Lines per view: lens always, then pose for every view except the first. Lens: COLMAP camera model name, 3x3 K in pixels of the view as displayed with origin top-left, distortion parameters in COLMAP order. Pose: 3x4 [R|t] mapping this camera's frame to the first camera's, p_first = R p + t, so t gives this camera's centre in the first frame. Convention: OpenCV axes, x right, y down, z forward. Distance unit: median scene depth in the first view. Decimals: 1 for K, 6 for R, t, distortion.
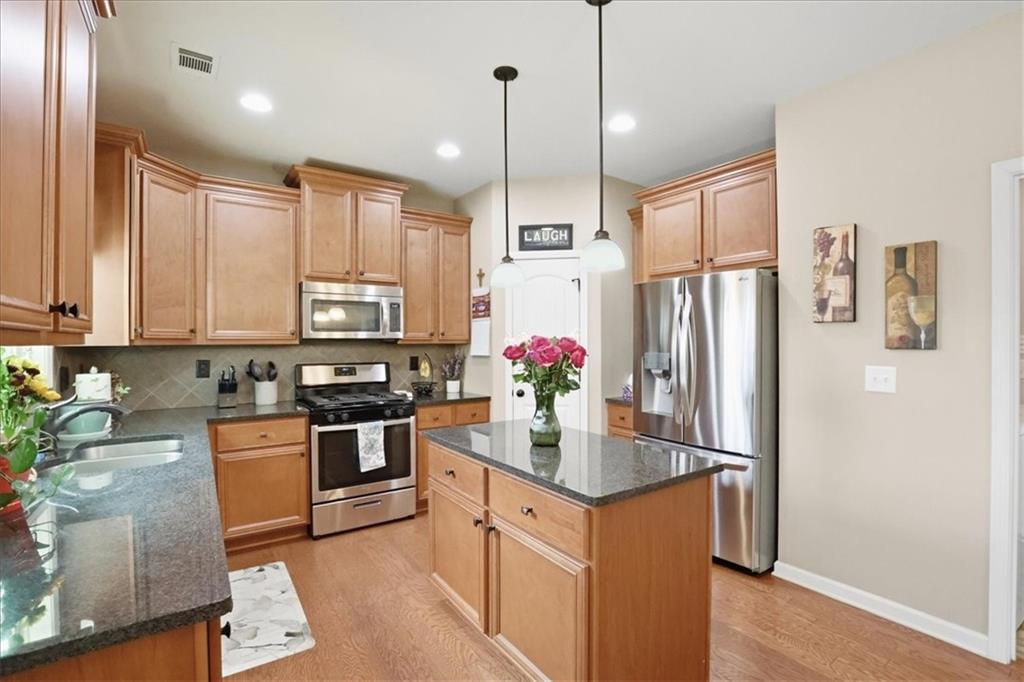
lens RADIAL K [[476.2, 0, 515.6], [0, 476.2, 350.0], [0, 0, 1]] dist [-0.032007, 0.000927]
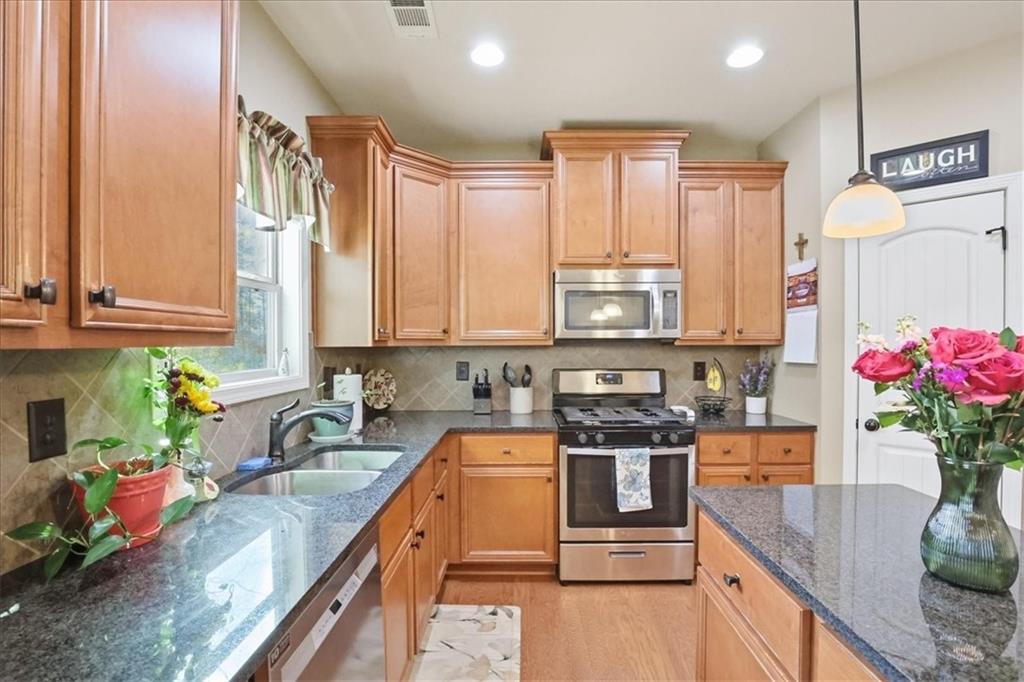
lens RADIAL K [[476.2, 0, 515.6], [0, 476.2, 350.0], [0, 0, 1]] dist [-0.032007, 0.000927]
pose [[0.815294, 0.008324, -0.578987, -0.020070], [-0.009594, 0.999954, 0.000867, -0.004166], [0.578967, 0.004848, 0.815336, 0.271008]]
